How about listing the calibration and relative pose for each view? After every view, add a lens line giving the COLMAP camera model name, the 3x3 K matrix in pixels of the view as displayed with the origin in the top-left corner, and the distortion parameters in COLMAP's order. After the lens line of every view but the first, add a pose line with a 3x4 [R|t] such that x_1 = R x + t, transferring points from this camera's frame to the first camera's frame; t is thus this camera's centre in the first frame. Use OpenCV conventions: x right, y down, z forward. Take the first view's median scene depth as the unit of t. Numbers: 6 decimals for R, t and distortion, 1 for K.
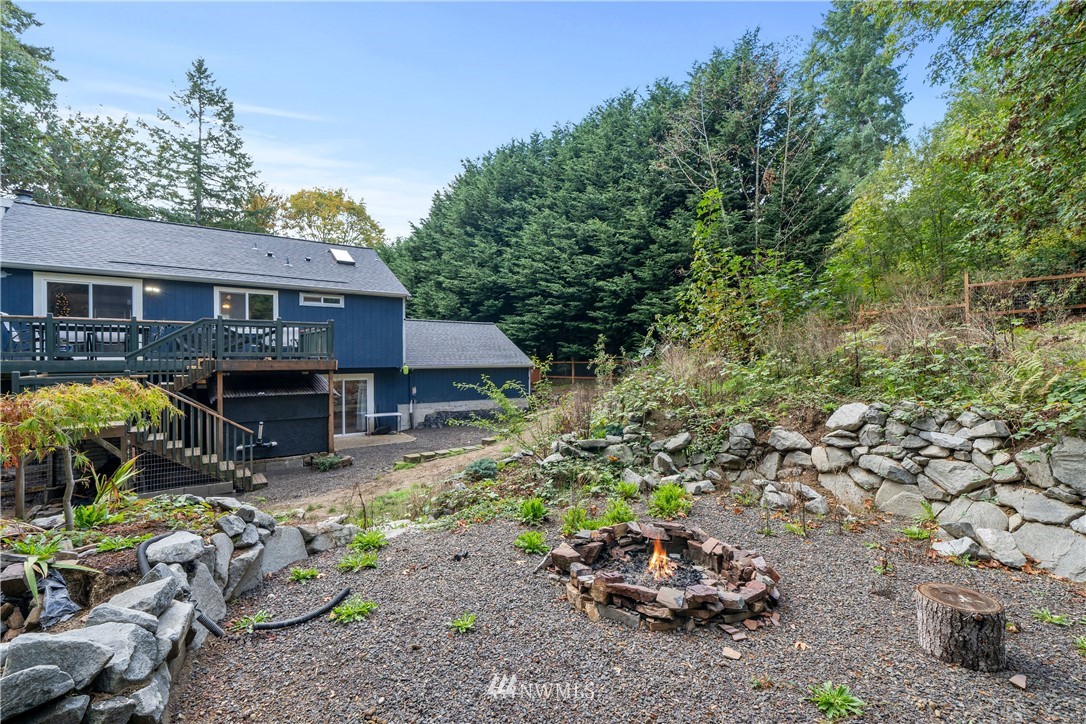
lens RADIAL K [[475.9, 0, 544.8], [0, 475.9, 367.8], [0, 0, 1]] dist [0.002058, 0.000102]
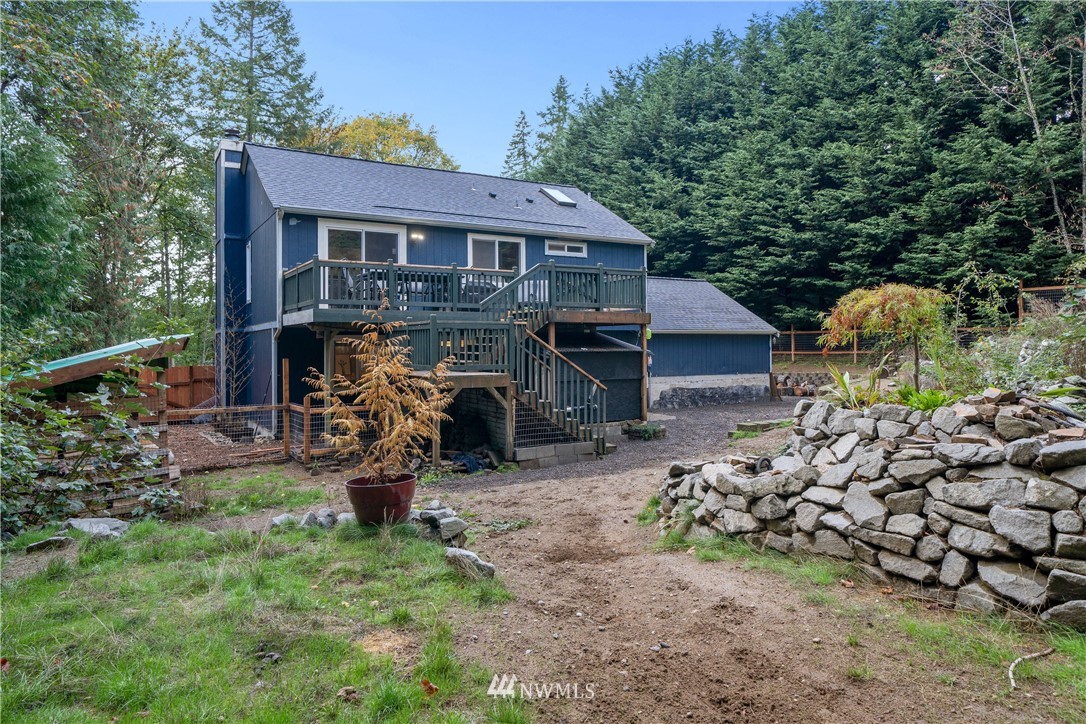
lens RADIAL K [[672.9, 0, 541.4], [0, 672.9, 353.3], [0, 0, 1]] dist [-0.000009, 0.000696]
pose [[0.994304, 0.000354, -0.106578, -0.253782], [-0.001040, 0.999979, -0.006385, 0.032526], [0.106574, 0.006459, 0.994284, -0.116108]]
